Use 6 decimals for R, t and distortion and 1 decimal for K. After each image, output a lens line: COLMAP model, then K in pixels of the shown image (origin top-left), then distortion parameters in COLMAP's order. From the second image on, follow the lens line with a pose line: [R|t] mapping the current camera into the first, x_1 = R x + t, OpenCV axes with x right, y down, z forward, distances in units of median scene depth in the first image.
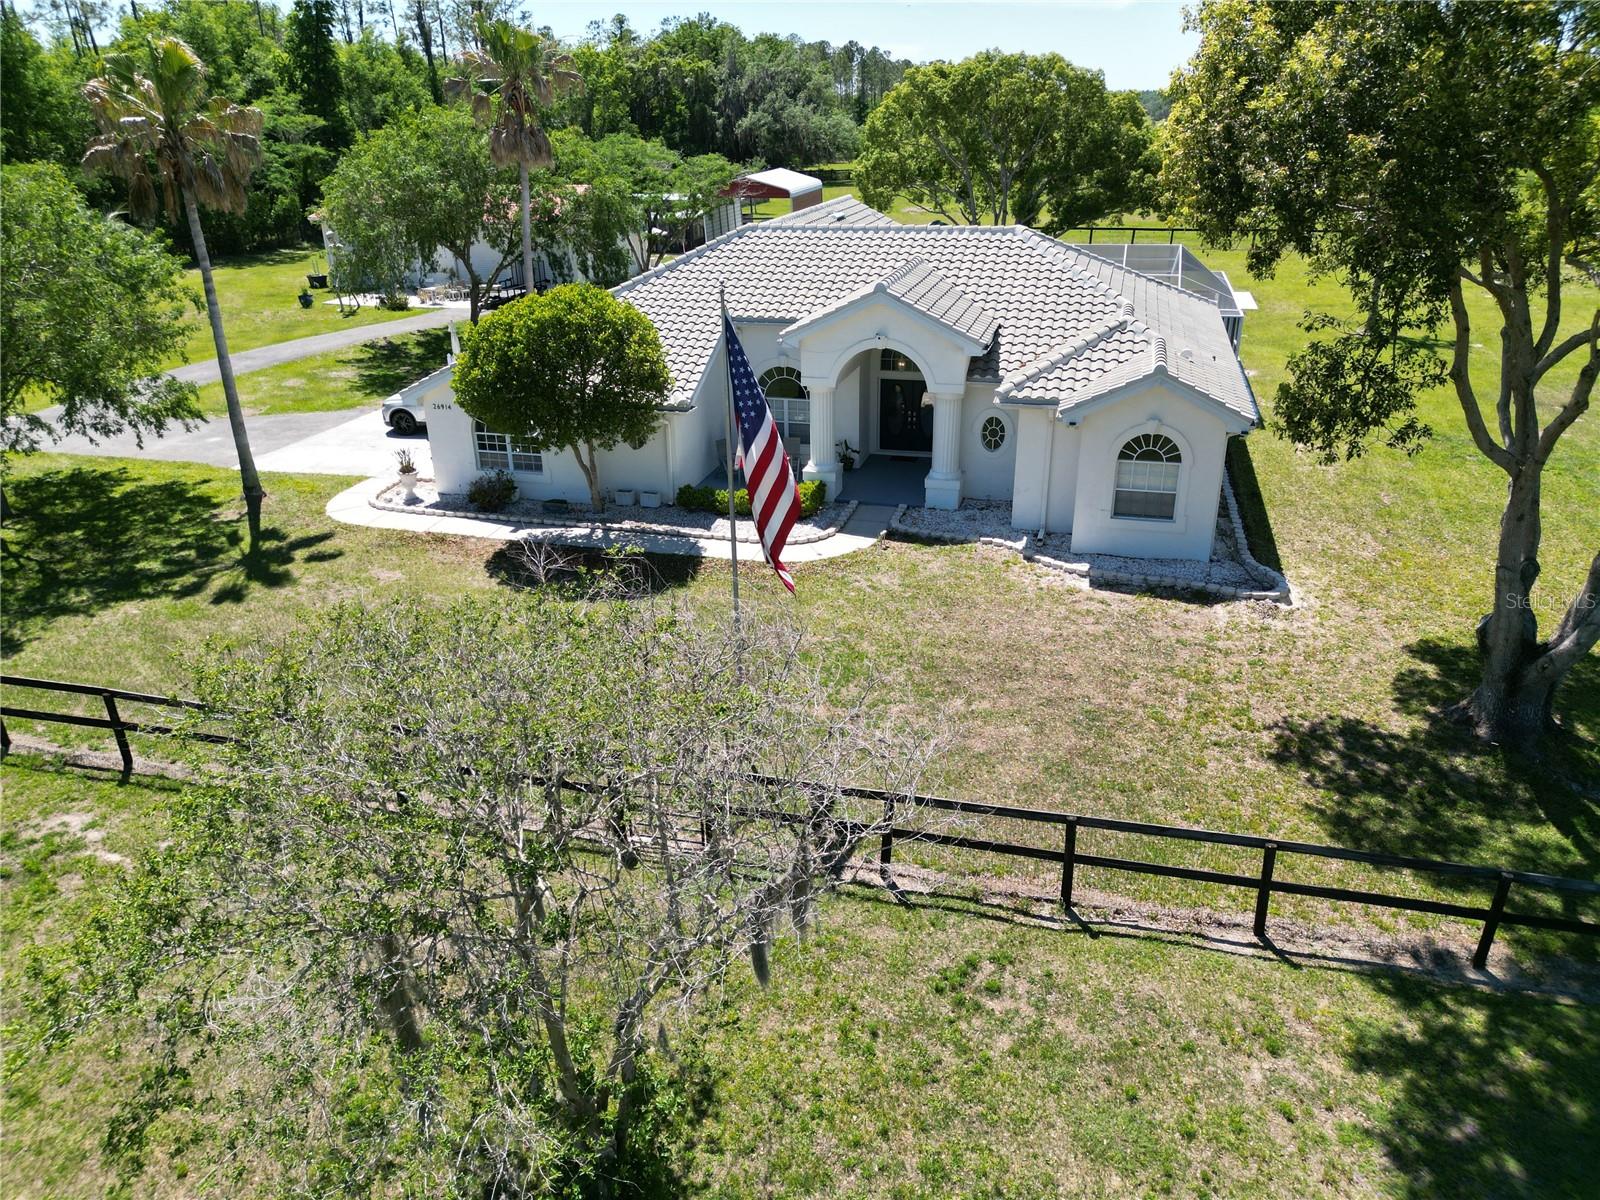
lens RADIAL K [[1122.5, 0, 809.1], [0, 1122.5, 608.5], [0, 0, 1]] dist [0.067530, -0.064236]
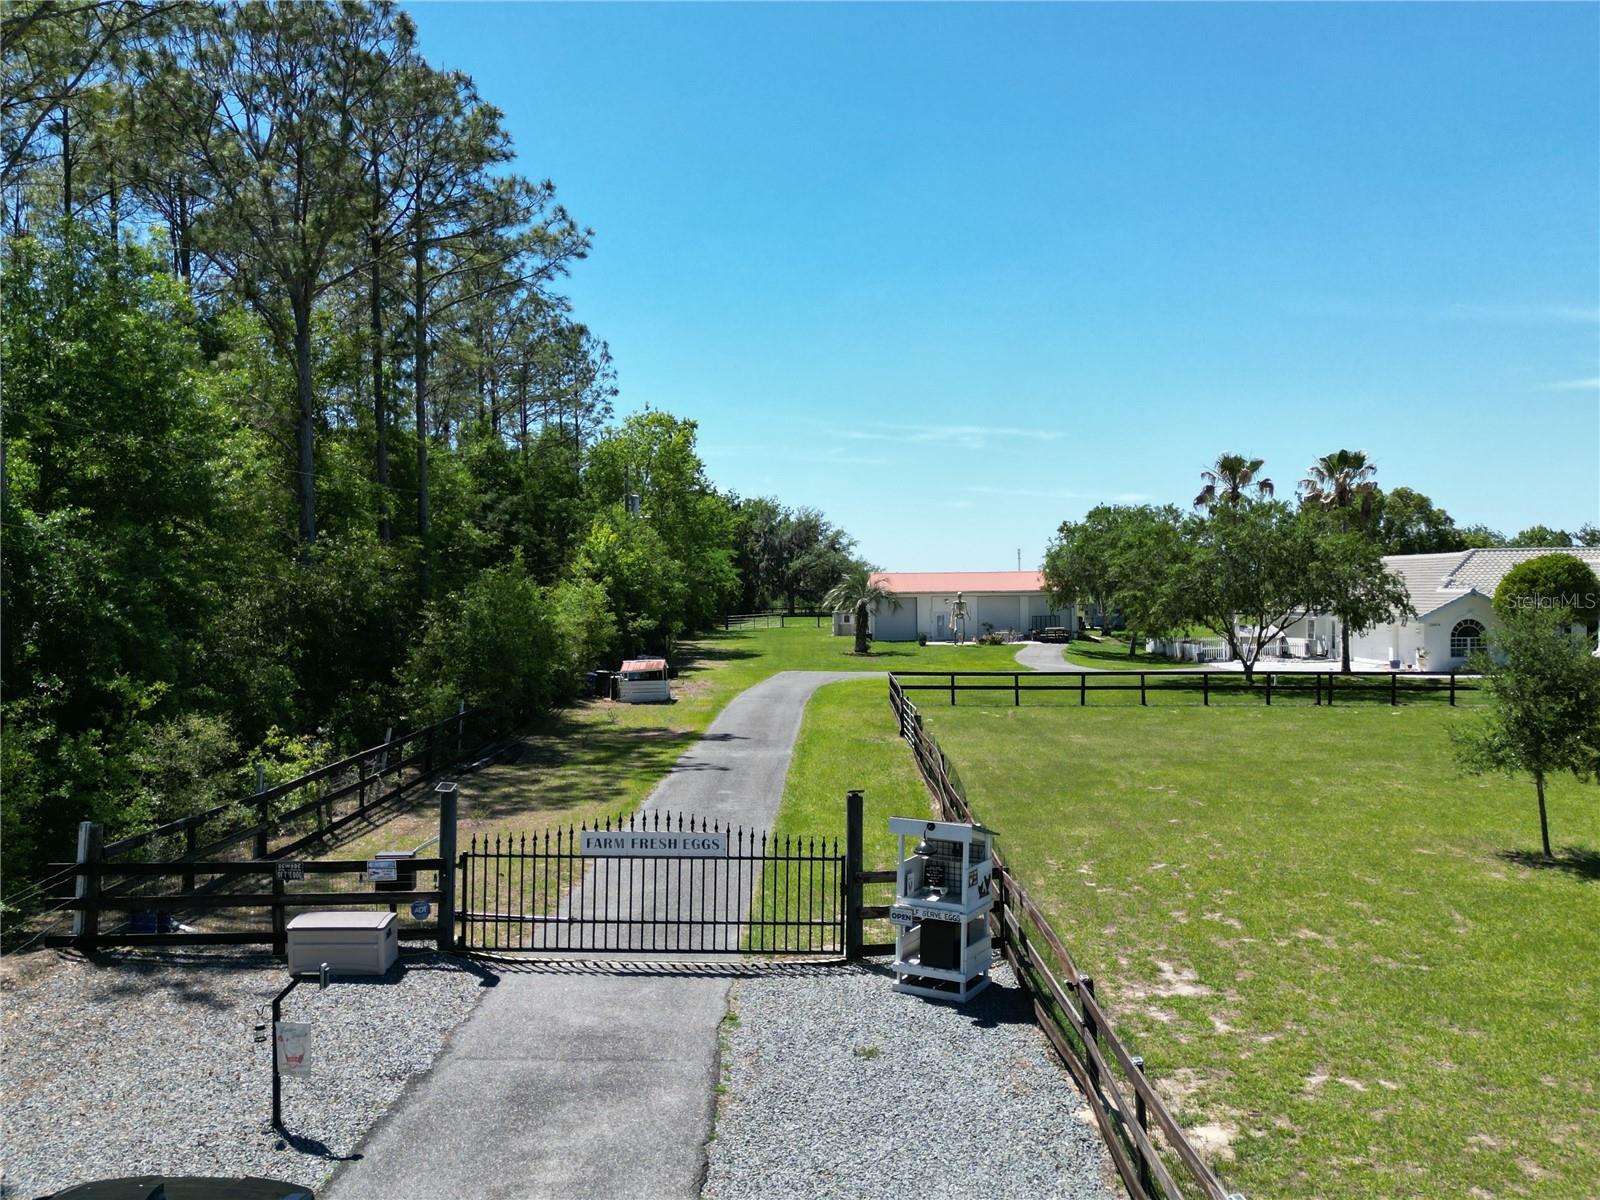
lens RADIAL K [[1325.1, 0, 797.1], [0, 1325.1, 605.1], [0, 0, 1]] dist [0.082618, -0.091804]
pose [[0.960144, -0.000227, 0.279507, -2.337941], [0.110578, 0.918723, -0.379105, 0.624676], [-0.256703, 0.394902, 0.882131, -0.863545]]
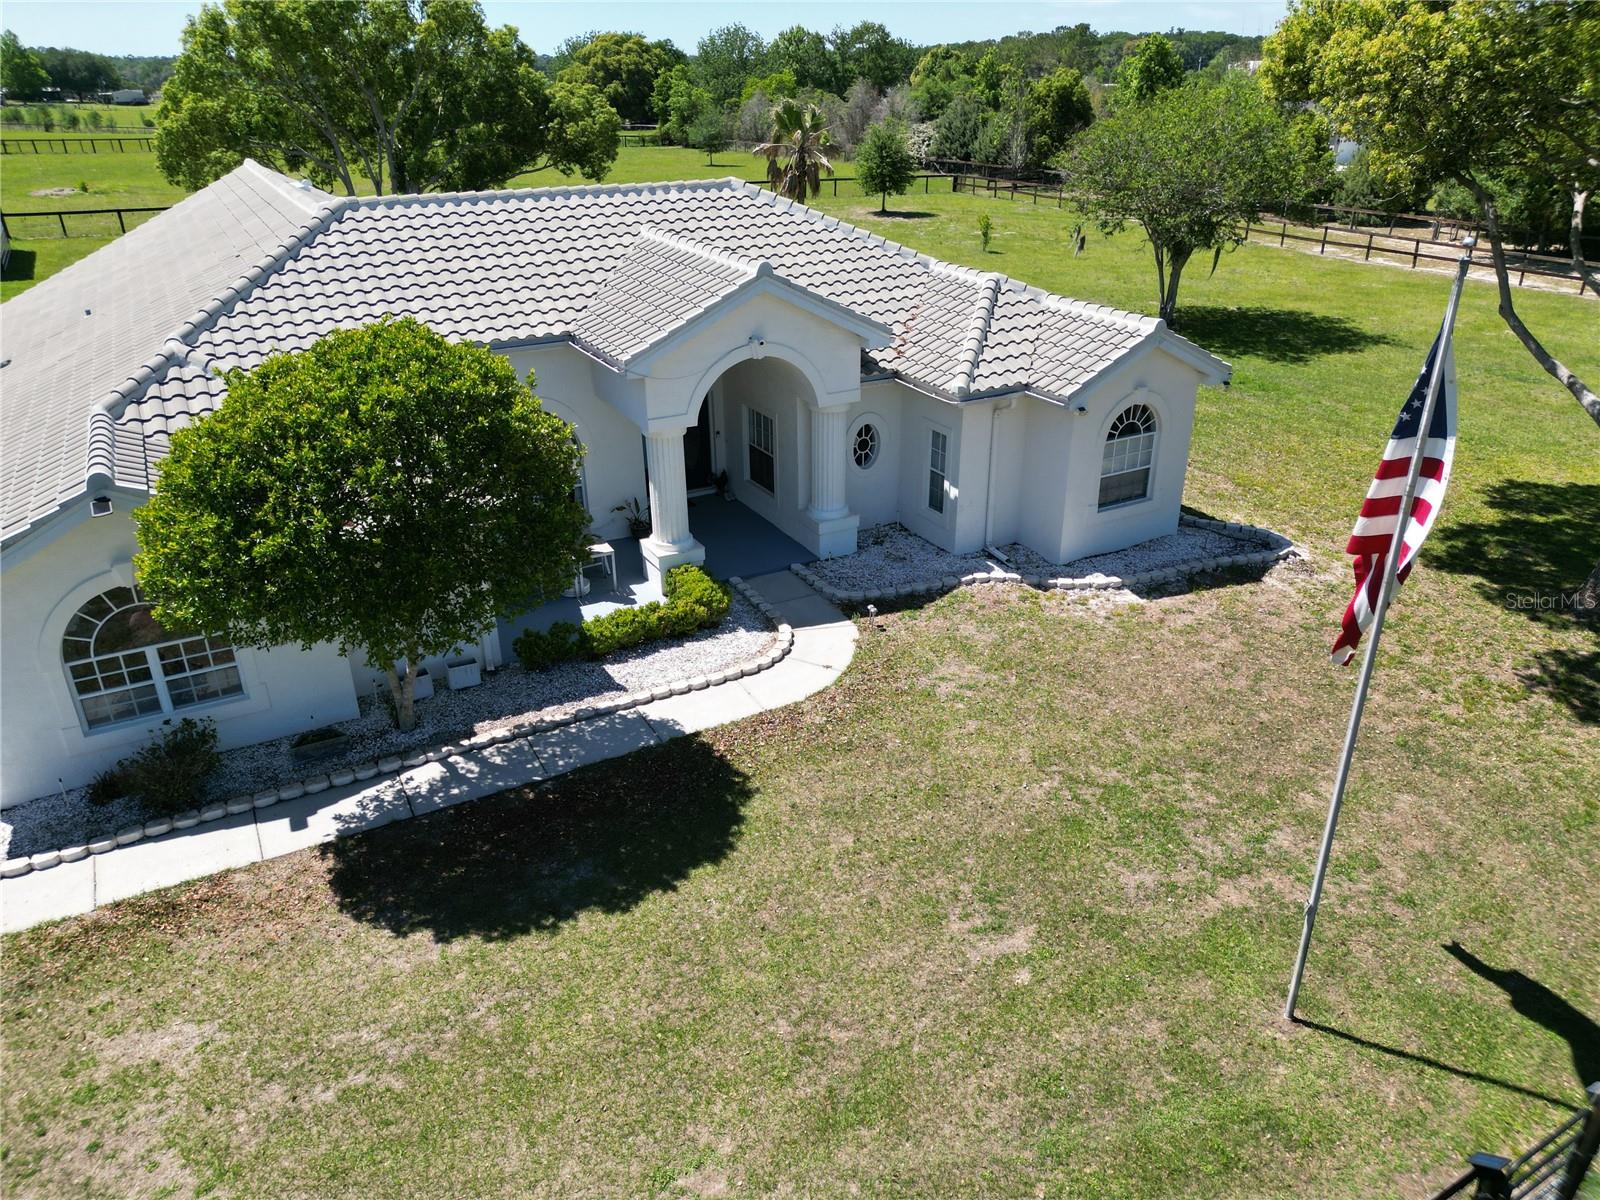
lens RADIAL K [[1122.5, 0, 804.2], [0, 1122.5, 606.4], [0, 0, 1]] dist [0.067530, -0.064236]
pose [[0.718876, -0.291785, 0.630935, -0.435185], [0.278841, 0.952457, 0.122772, -0.177349], [-0.636762, 0.087673, 0.766060, 0.507741]]
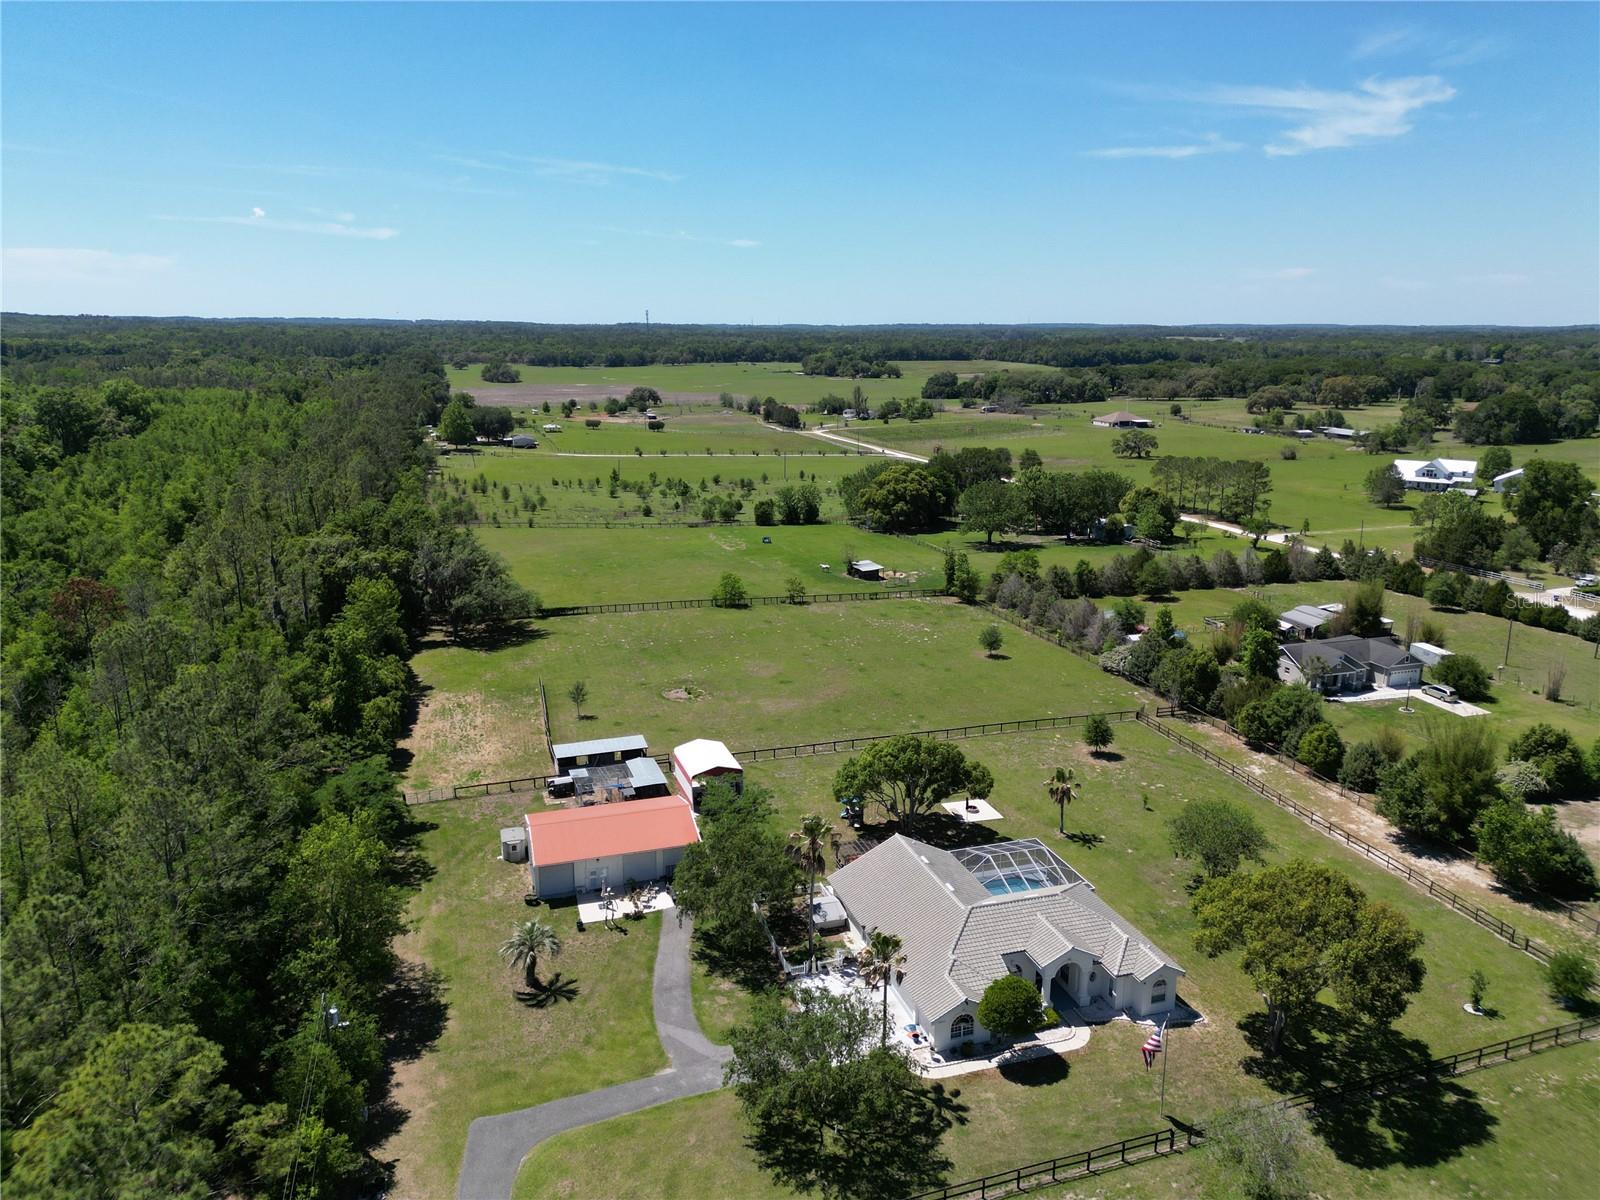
lens RADIAL K [[1122.5, 0, 802.5], [0, 1122.5, 599.0], [0, 0, 1]] dist [0.067530, -0.064236]
pose [[0.835159, -0.112358, 0.538409, -2.321954], [0.206140, 0.971500, -0.117018, -1.086426], [-0.509917, 0.208717, 0.834519, -1.579393]]
